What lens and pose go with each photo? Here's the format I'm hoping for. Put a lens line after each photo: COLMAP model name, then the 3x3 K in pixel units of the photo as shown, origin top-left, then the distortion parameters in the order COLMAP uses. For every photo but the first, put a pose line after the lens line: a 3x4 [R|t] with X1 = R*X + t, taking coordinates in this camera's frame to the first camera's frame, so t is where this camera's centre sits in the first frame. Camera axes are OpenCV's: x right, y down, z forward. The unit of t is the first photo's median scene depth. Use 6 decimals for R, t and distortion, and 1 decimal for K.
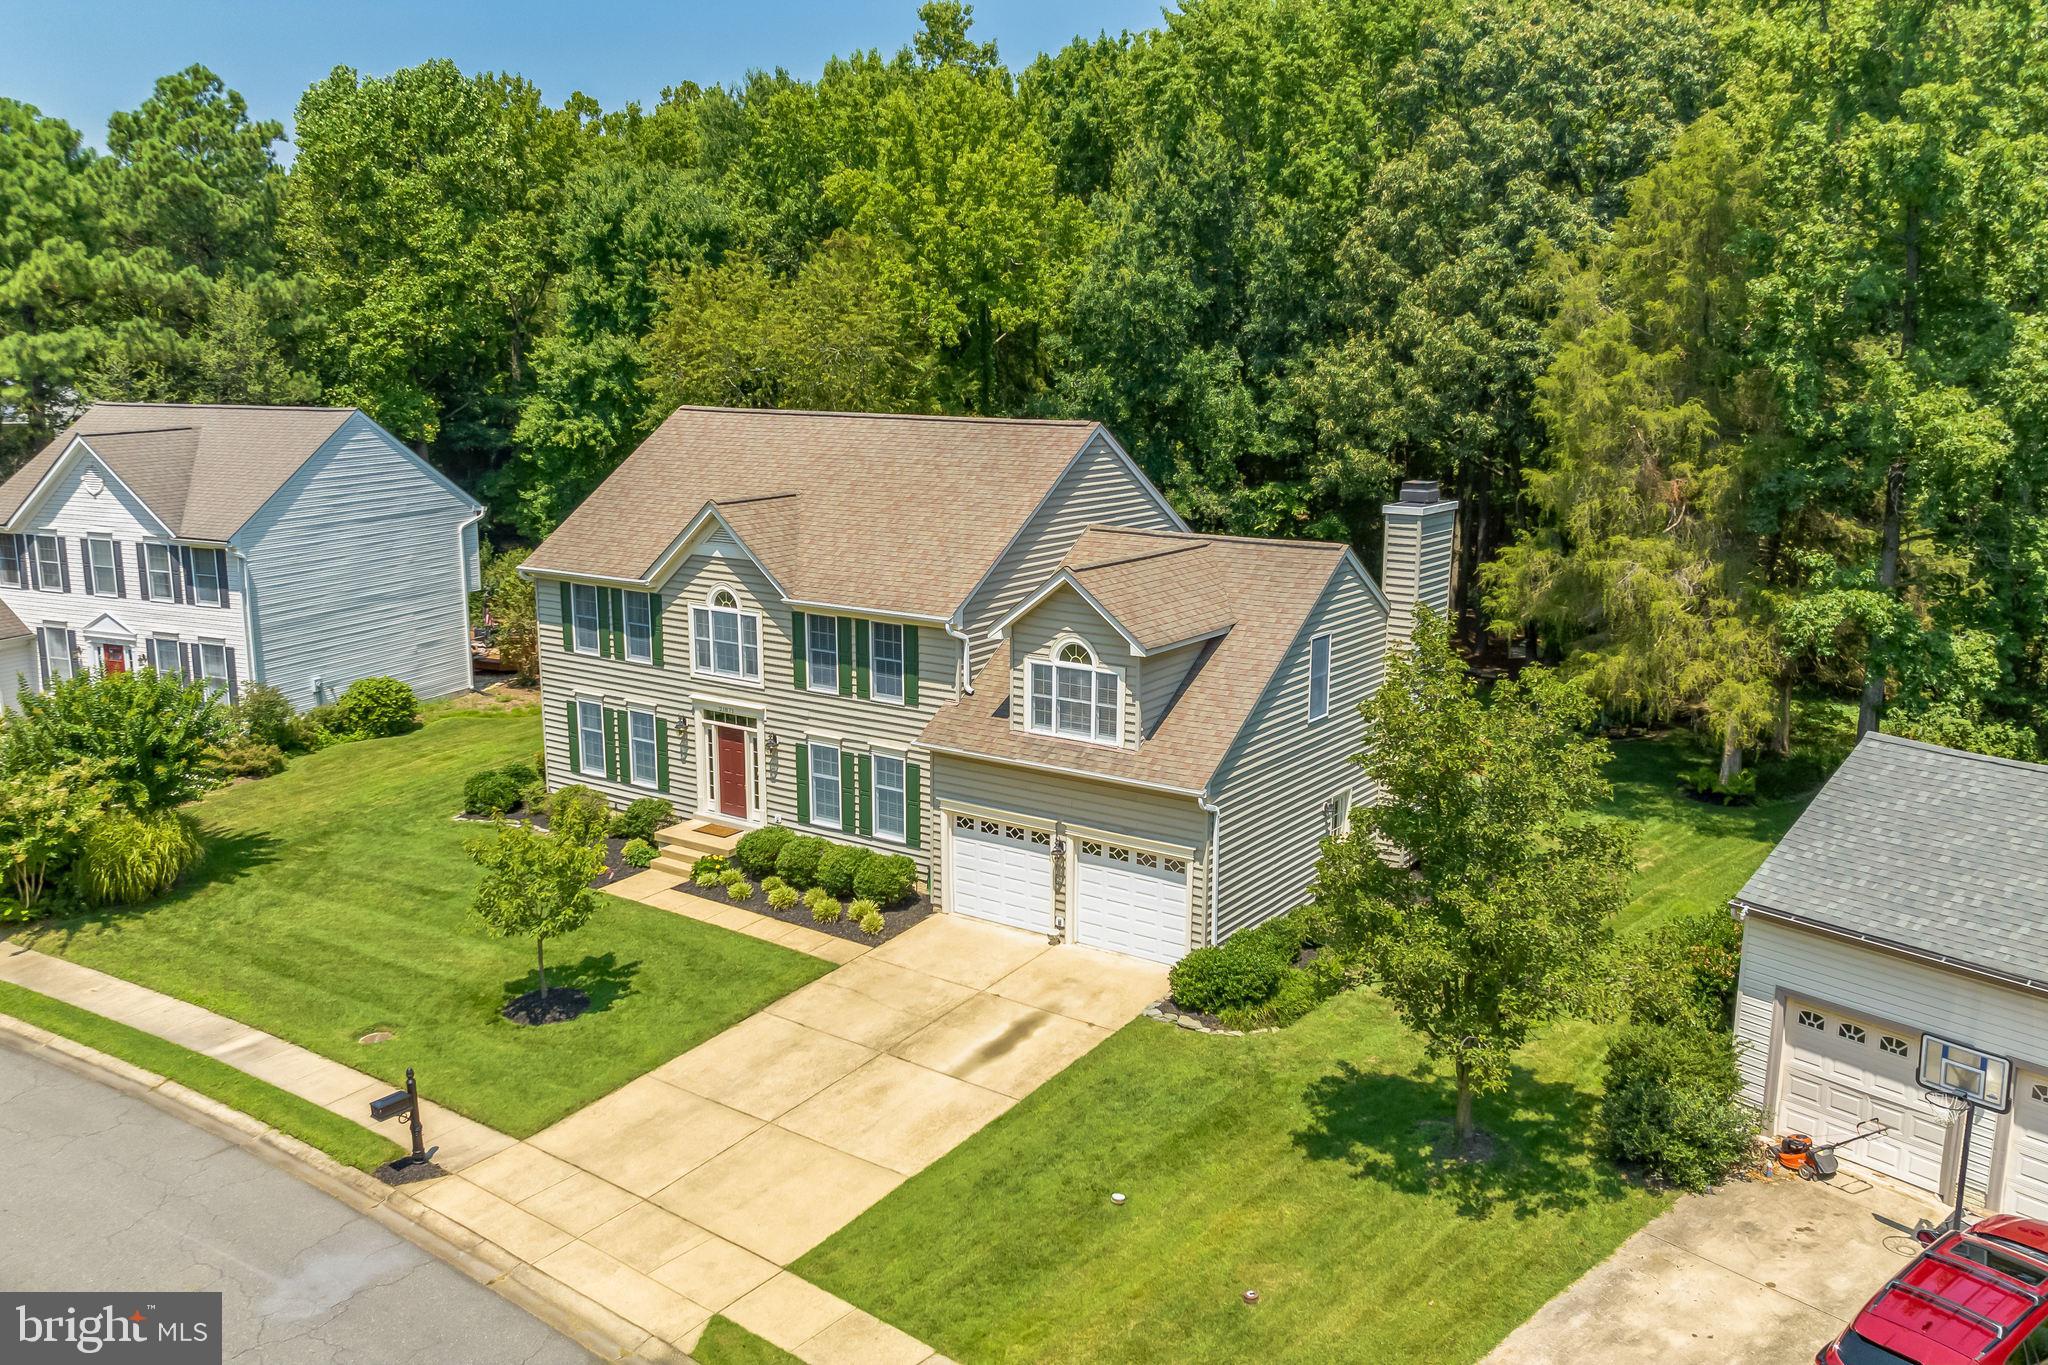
lens RADIAL K [[1799.5, 0, 1027.4], [0, 1799.5, 683.0], [0, 0, 1]] dist [-0.006553, -0.023824]
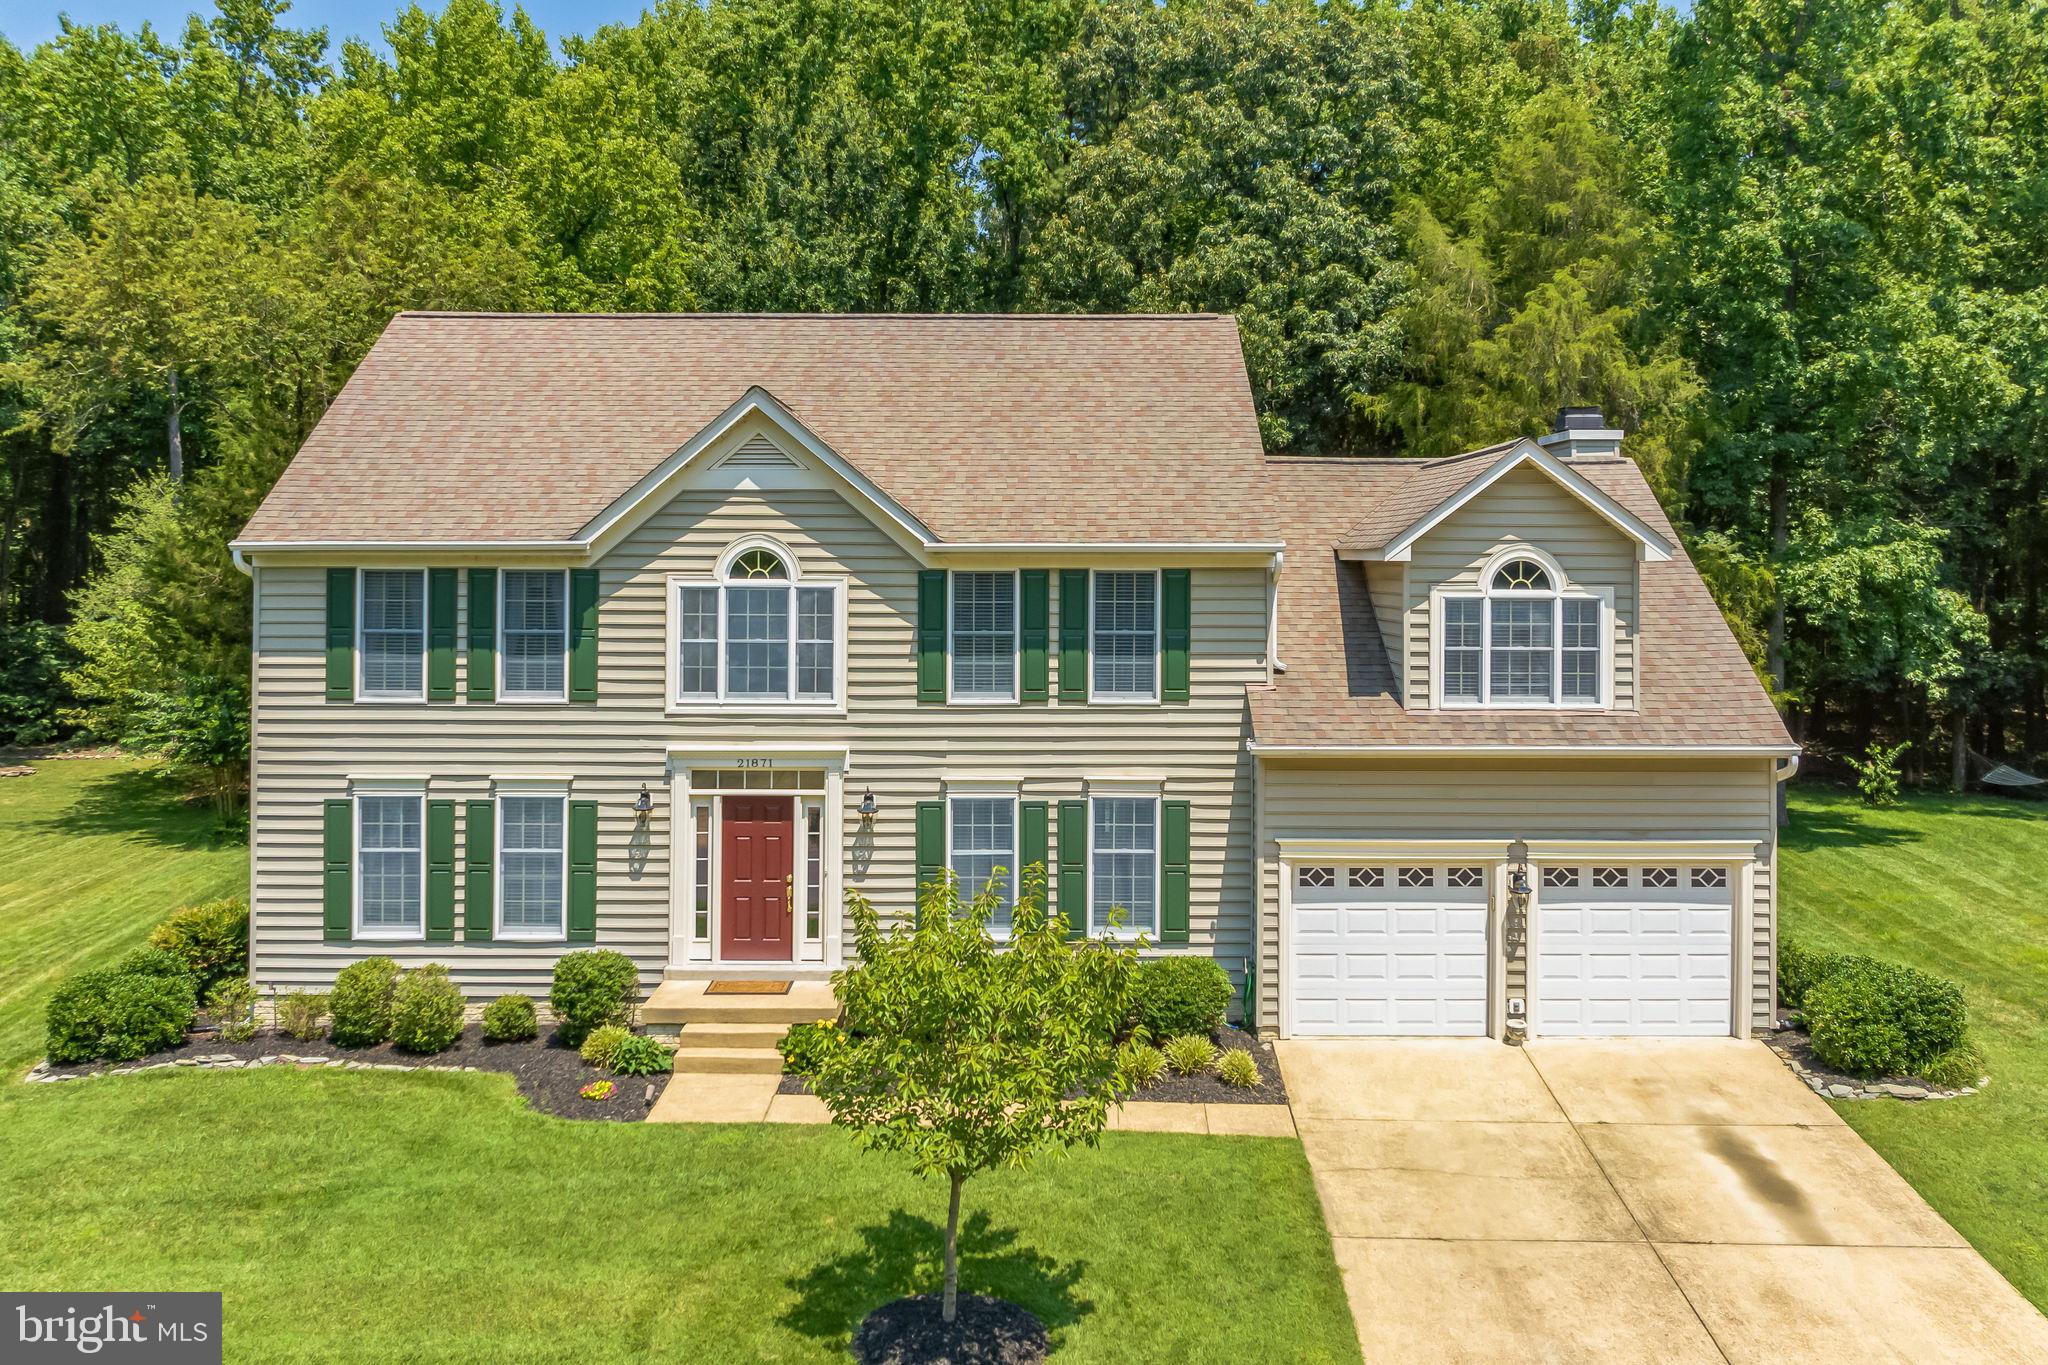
lens RADIAL K [[1799.5, 0, 999.0], [0, 1799.5, 518.6], [0, 0, 1]] dist [-0.006553, -0.023824]
pose [[0.806207, 0.018864, 0.591333, -0.450864], [0.117208, 0.974589, -0.190887, 0.058115], [-0.579908, 0.223204, 0.783510, 0.512085]]
